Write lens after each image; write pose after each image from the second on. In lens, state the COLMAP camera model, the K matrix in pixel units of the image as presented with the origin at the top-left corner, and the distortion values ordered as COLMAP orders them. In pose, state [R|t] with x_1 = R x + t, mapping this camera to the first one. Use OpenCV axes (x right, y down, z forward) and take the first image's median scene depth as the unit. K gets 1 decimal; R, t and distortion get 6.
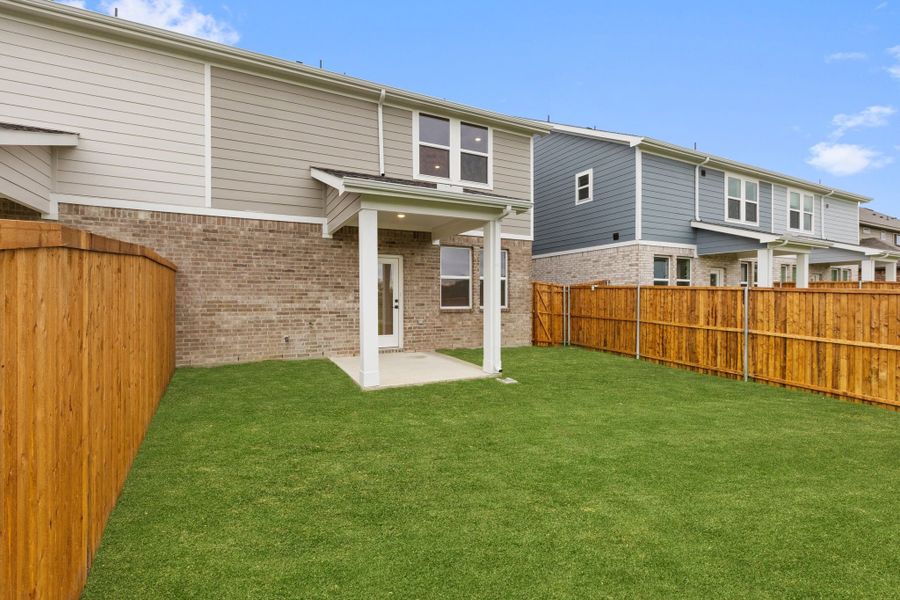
lens RADIAL K [[398.2, 0, 450.0], [0, 398.2, 300.0], [0, 0, 1]] dist [-0.000118, 0.000090]
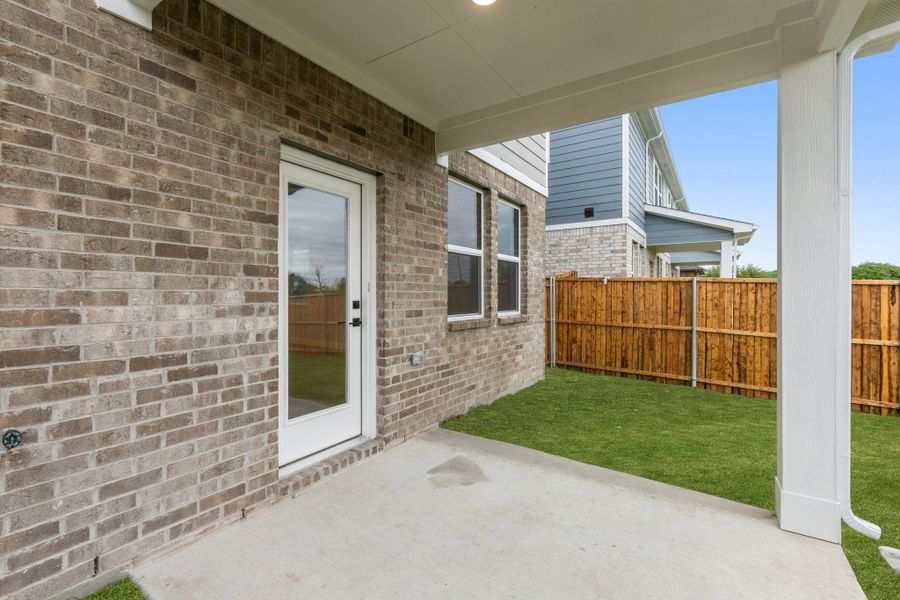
lens RADIAL K [[399.0, 0, 449.6], [0, 399.0, 296.4], [0, 0, 1]] dist [0.000998, 0.000065]
pose [[0.870612, -0.000897, 0.491970, -0.235104], [0.001219, 0.999999, -0.000335, -0.004988], [-0.491969, 0.000892, 0.870612, 0.654873]]
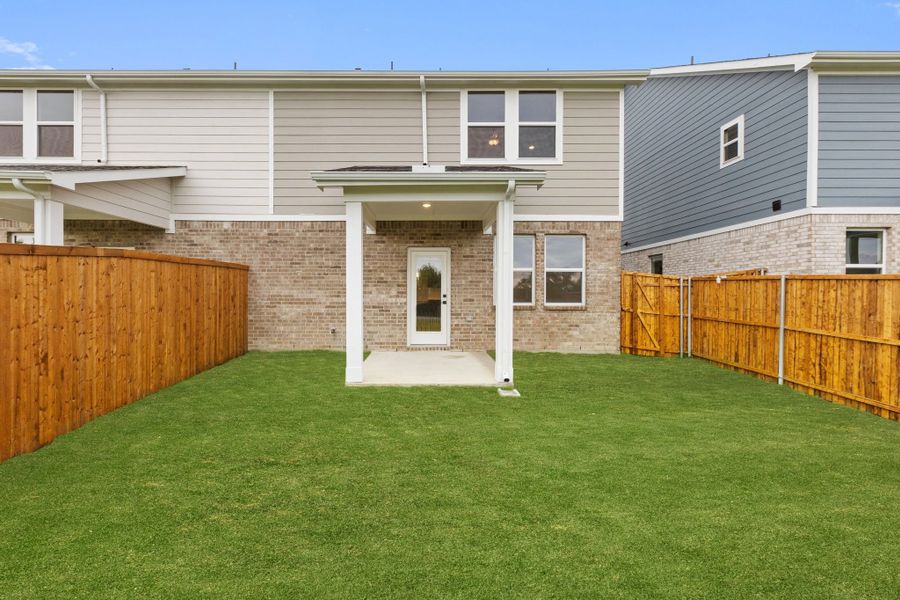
lens RADIAL K [[407.0, 0, 426.9], [0, 407.0, 296.3], [0, 0, 1]] dist [0.000002, 0.000690]
pose [[0.890343, 0.005479, -0.455258, 0.268170], [-0.005679, 0.999983, 0.000929, 0.002253], [0.455256, 0.001759, 0.890359, 0.121192]]
